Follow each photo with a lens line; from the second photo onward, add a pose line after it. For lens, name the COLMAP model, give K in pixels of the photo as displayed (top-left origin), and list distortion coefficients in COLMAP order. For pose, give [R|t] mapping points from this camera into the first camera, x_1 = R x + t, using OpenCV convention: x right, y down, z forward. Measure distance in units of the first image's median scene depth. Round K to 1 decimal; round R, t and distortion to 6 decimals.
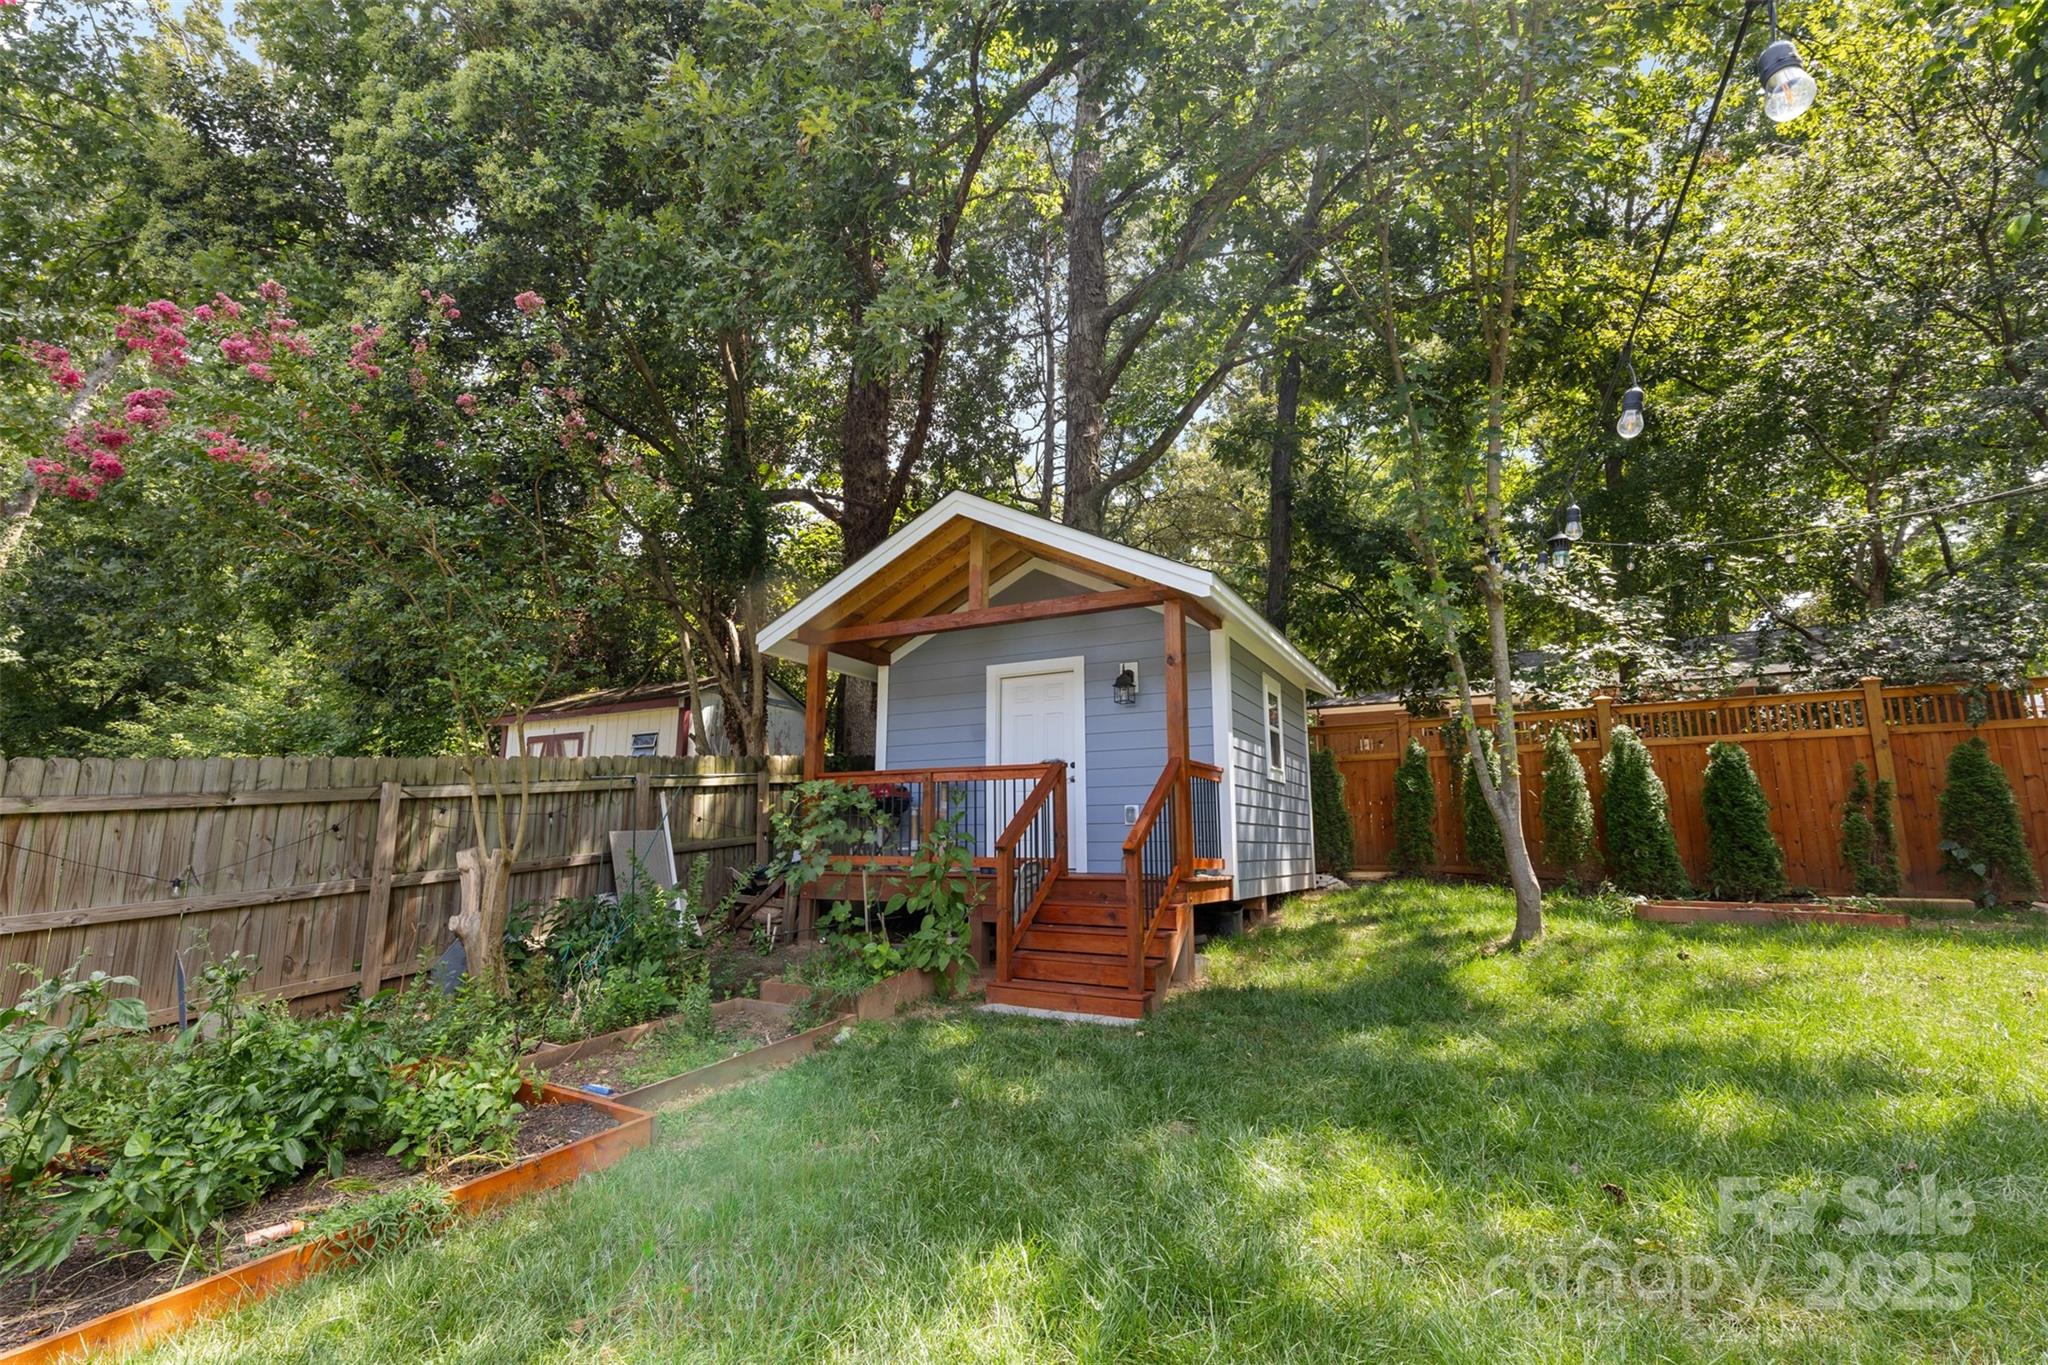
lens RADIAL K [[933.6, 0, 1027.4], [0, 933.6, 677.6], [0, 0, 1]] dist [0.002208, -0.000595]
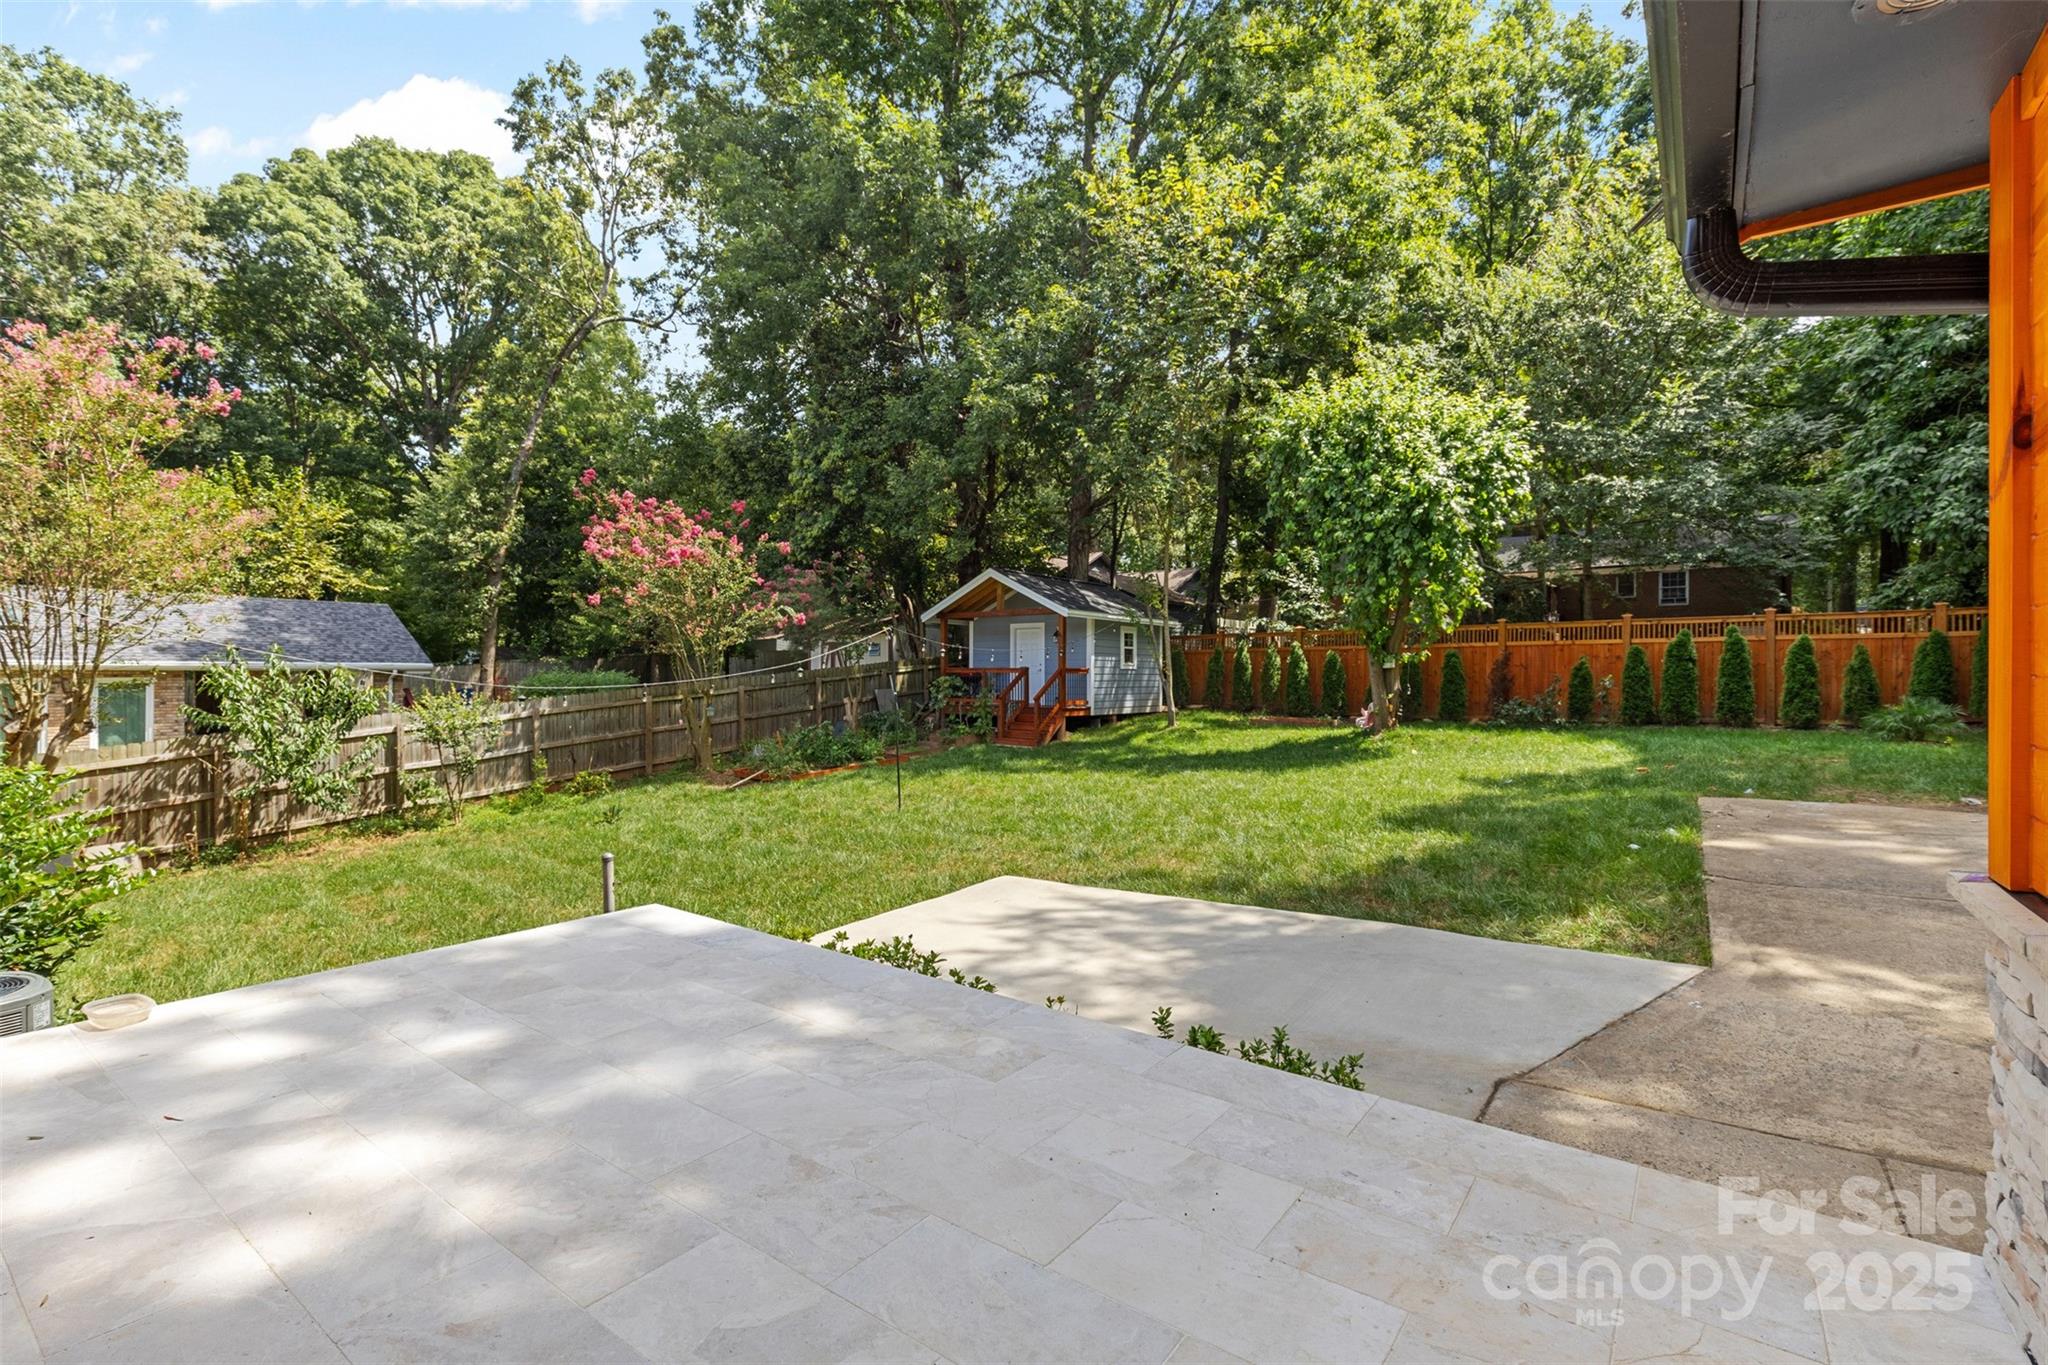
lens RADIAL K [[933.6, 0, 1027.4], [0, 933.6, 677.6], [0, 0, 1]] dist [0.002208, -0.000595]
pose [[0.988769, 0.001899, -0.149442, 0.437017], [0.025255, 0.983416, 0.179596, -0.370614], [0.147304, -0.181353, 0.972323, -1.683912]]
